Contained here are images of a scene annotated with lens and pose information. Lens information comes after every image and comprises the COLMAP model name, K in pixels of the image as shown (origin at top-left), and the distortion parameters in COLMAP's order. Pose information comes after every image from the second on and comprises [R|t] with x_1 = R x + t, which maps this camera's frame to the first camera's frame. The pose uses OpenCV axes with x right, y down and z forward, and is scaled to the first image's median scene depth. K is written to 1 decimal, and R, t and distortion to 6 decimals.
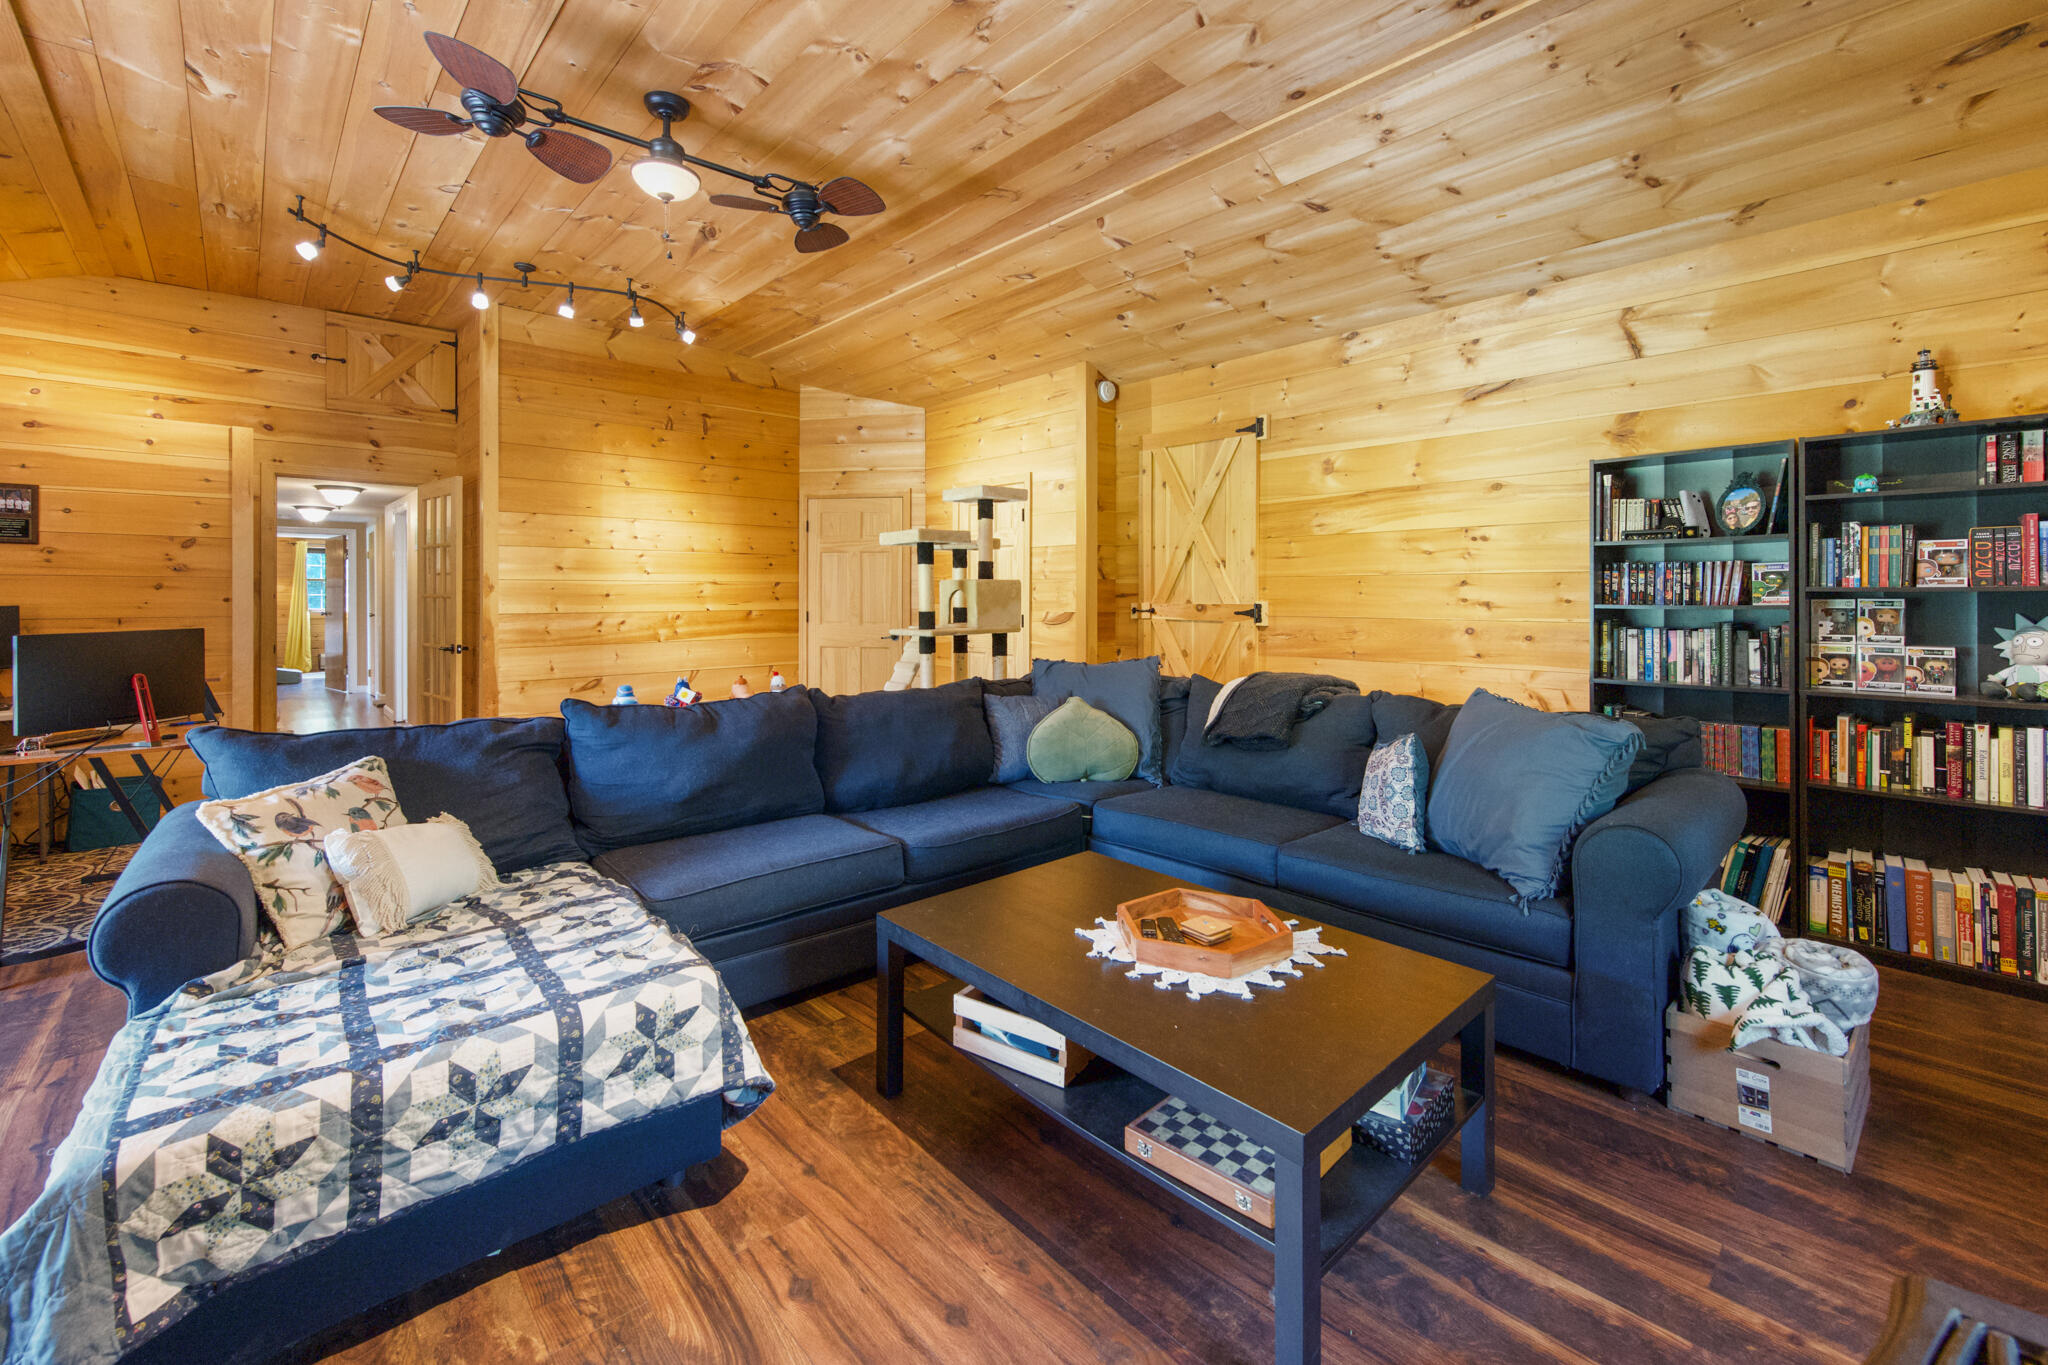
lens RADIAL K [[833.6, 0, 1029.4], [0, 833.6, 594.7], [0, 0, 1]] dist [0.002329, 0.000156]
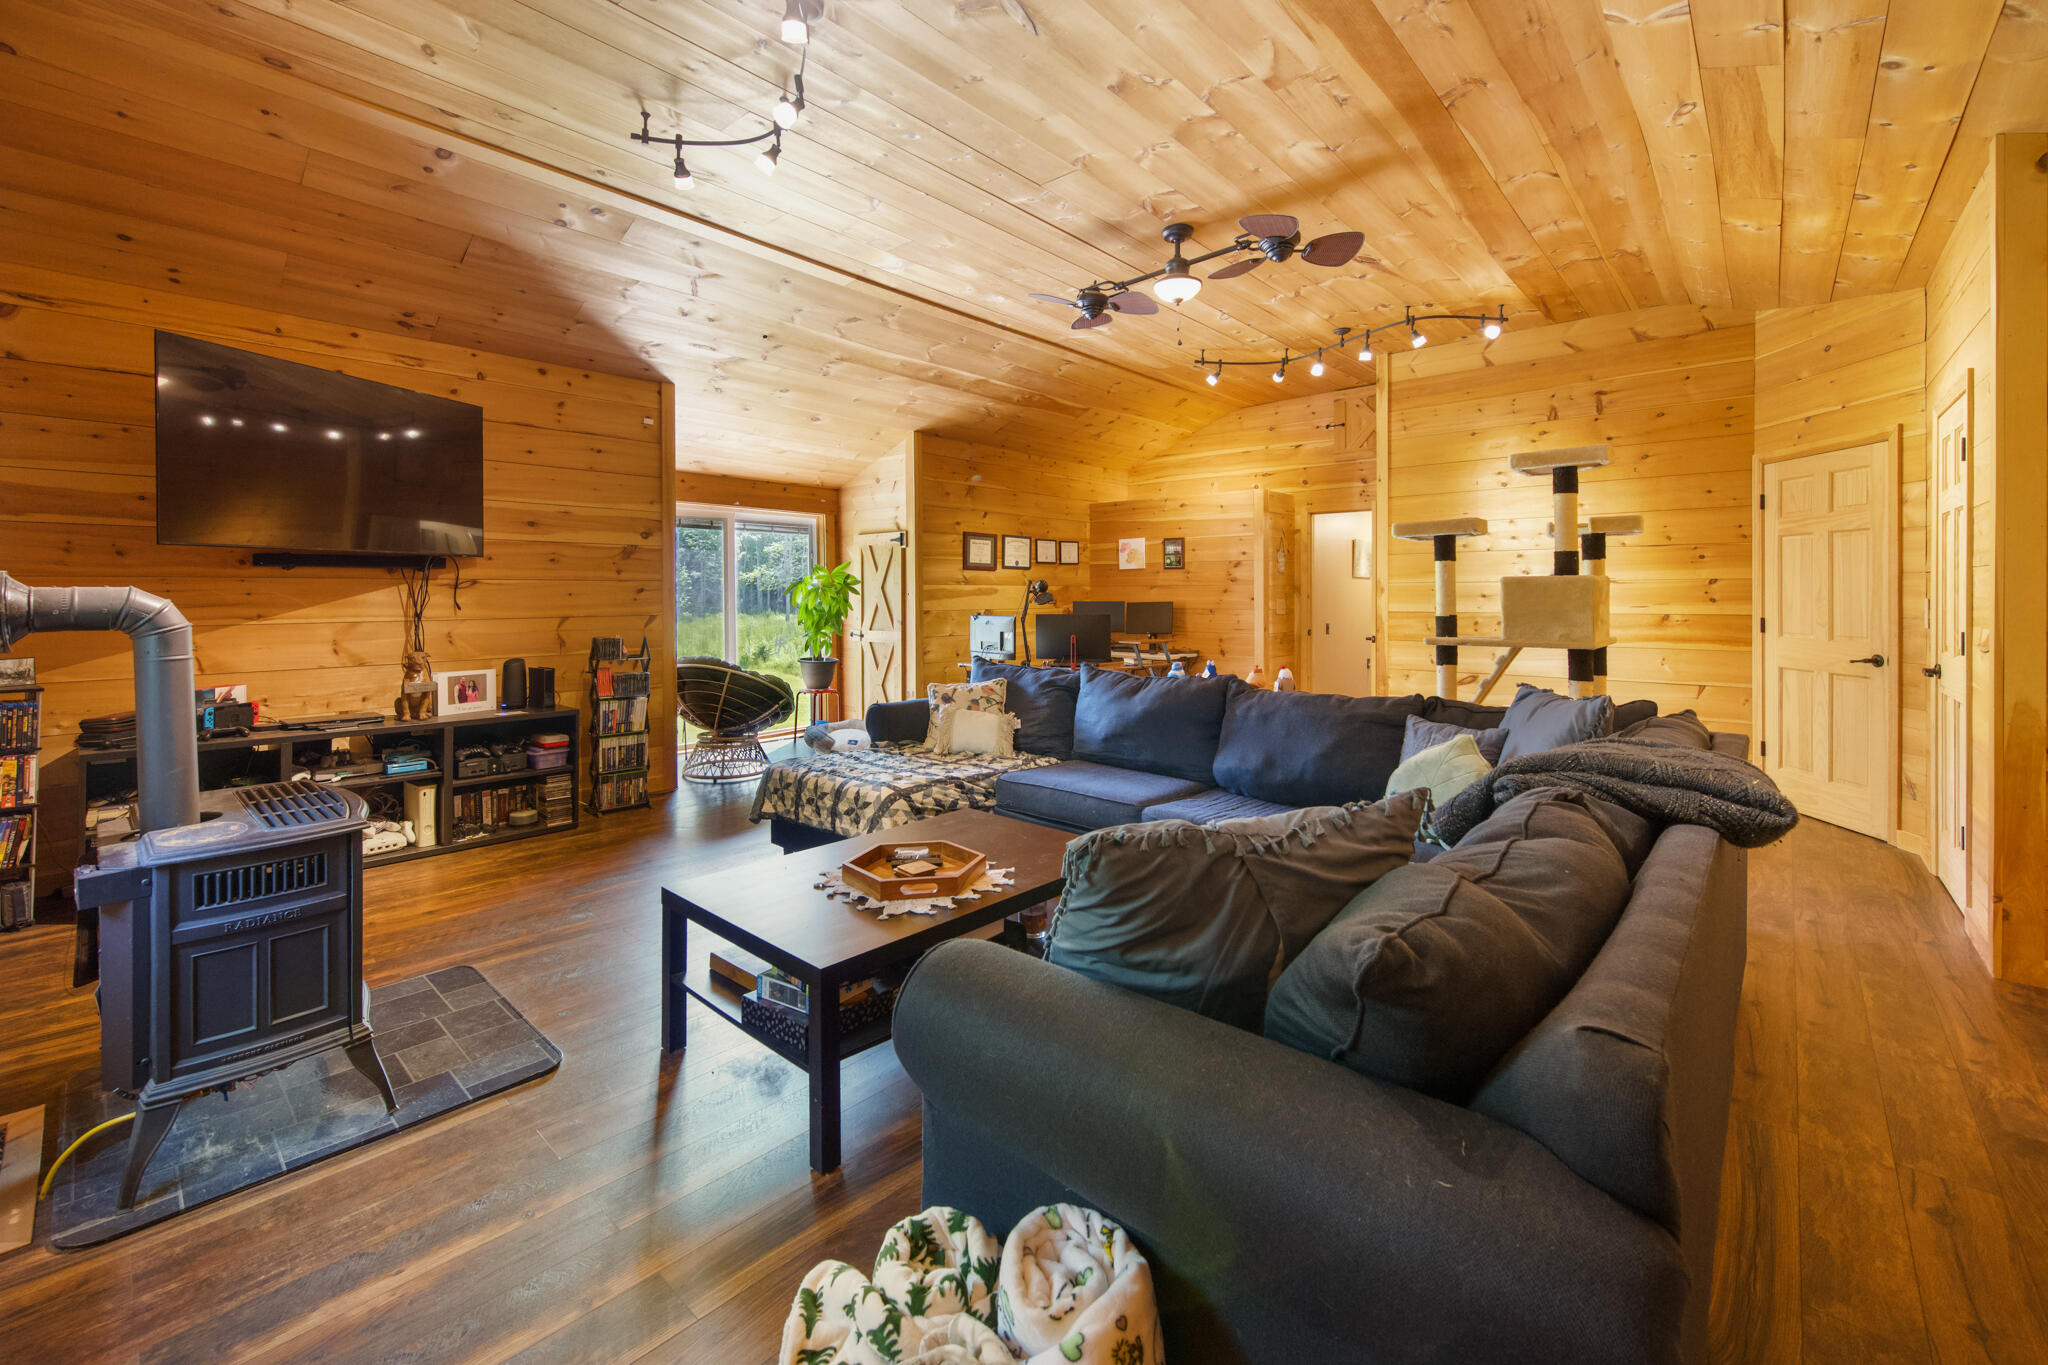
lens RADIAL K [[833.6, 0, 1029.4], [0, 833.6, 594.7], [0, 0, 1]] dist [0.002329, 0.000156]
pose [[0.109757, -0.001093, -0.993958, 0.589404], [0.002667, 0.999996, -0.000805, -0.002116], [0.993955, -0.002562, 0.109759, 0.415650]]
